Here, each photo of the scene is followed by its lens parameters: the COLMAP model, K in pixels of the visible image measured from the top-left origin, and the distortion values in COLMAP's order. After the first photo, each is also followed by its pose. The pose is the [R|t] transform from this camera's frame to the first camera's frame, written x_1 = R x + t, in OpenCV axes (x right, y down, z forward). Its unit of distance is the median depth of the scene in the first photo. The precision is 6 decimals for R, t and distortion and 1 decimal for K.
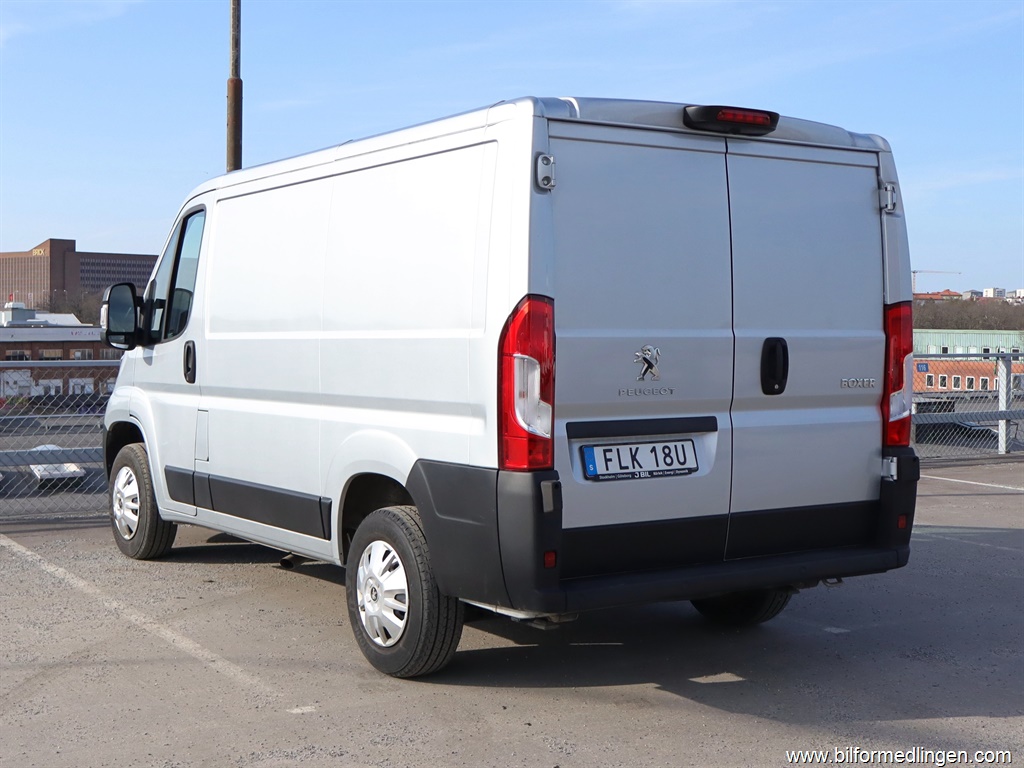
lens RADIAL K [[1508.8, 0, 512.0], [0, 1508.8, 384.0], [0, 0, 1]] dist [-0.007374, -0.000821]
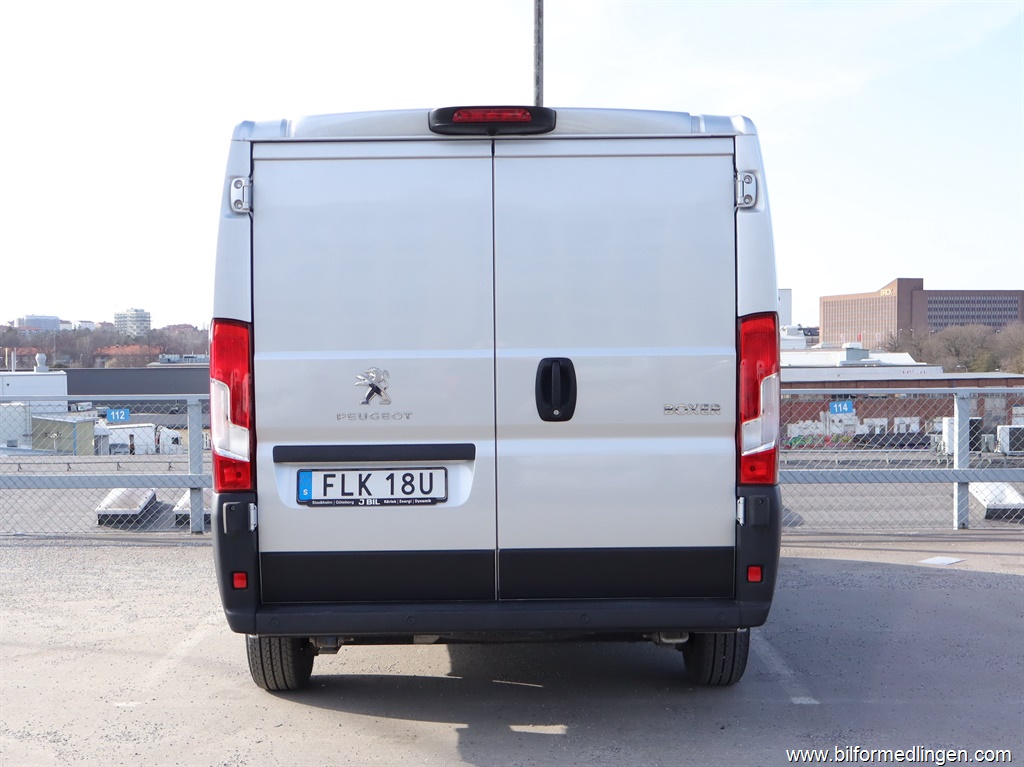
lens RADIAL K [[1508.8, 0, 512.0], [0, 1508.8, 383.5], [0, 0, 1]] dist [-0.007374, -0.000821]
pose [[0.821217, 0.012948, -0.570470, 0.694837], [-0.006806, 0.999894, 0.012898, -0.027981], [0.570576, -0.006709, 0.821217, 0.259051]]
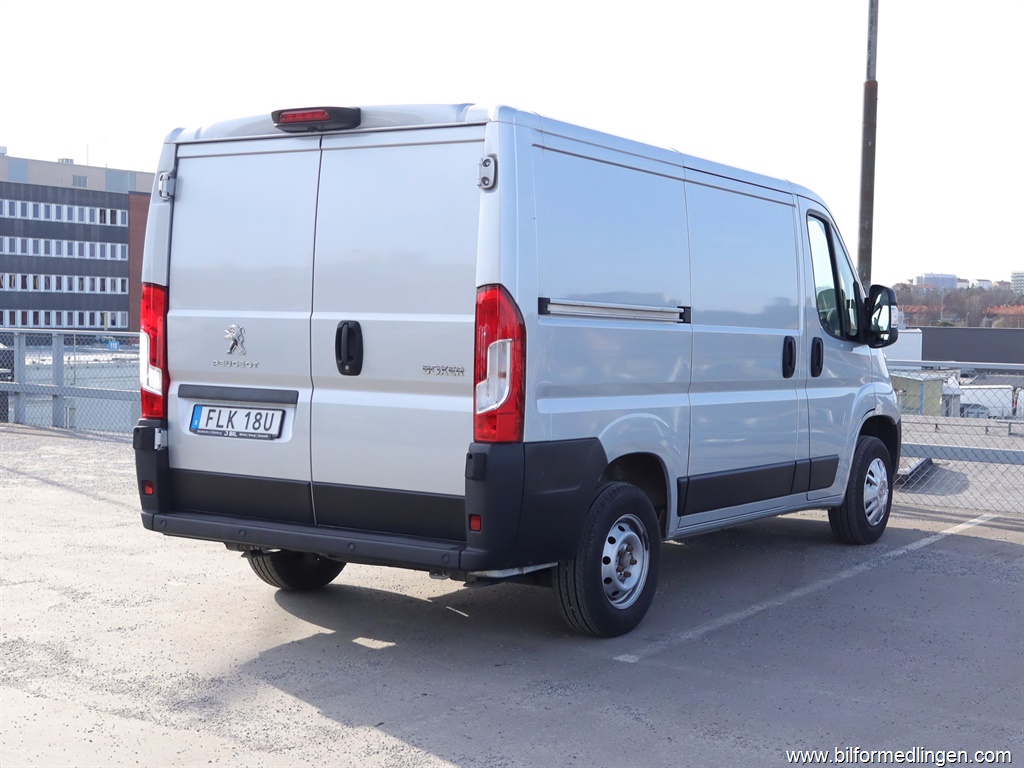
lens RADIAL K [[1508.8, 0, 512.0], [0, 1508.8, 384.0], [0, 0, 1]] dist [-0.007374, -0.000821]
pose [[0.372215, 0.049744, -0.926813, 1.238755], [-0.047275, 0.998283, 0.034594, -0.029734], [0.926942, 0.030938, 0.373928, 0.746881]]
